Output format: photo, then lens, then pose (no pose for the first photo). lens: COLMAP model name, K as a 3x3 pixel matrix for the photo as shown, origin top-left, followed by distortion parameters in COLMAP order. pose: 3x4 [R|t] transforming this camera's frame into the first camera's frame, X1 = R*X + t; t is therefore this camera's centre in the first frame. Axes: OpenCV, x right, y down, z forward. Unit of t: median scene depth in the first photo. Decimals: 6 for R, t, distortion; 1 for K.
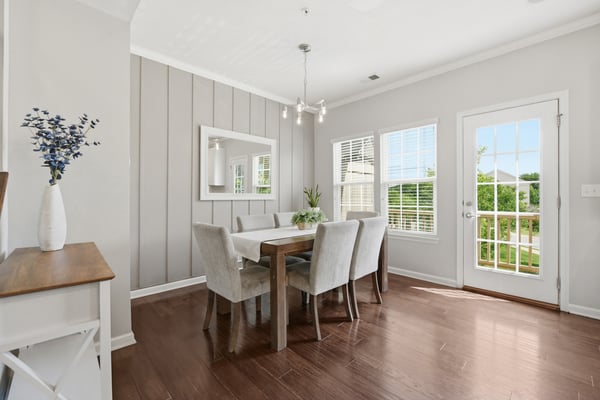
lens RADIAL K [[244.6, 0, 300.1], [0, 244.6, 199.4], [0, 0, 1]] dist [-0.015061, -0.000746]
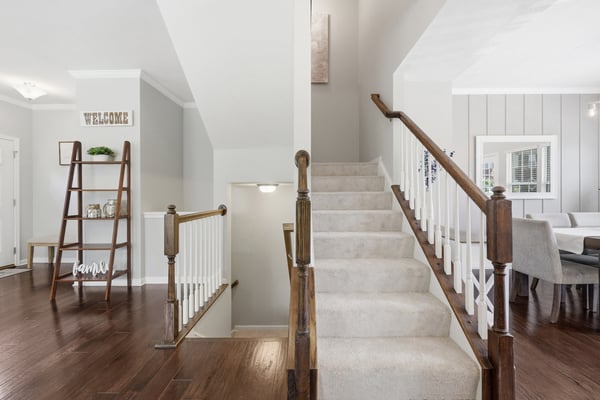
lens RADIAL K [[244.6, 0, 300.7], [0, 244.6, 198.7], [0, 0, 1]] dist [-0.015061, -0.000746]
pose [[0.722526, -0.006270, -0.691316, -0.220320], [0.008256, 0.999966, -0.000440, -0.007295], [0.691295, -0.005389, 0.722553, -0.450941]]
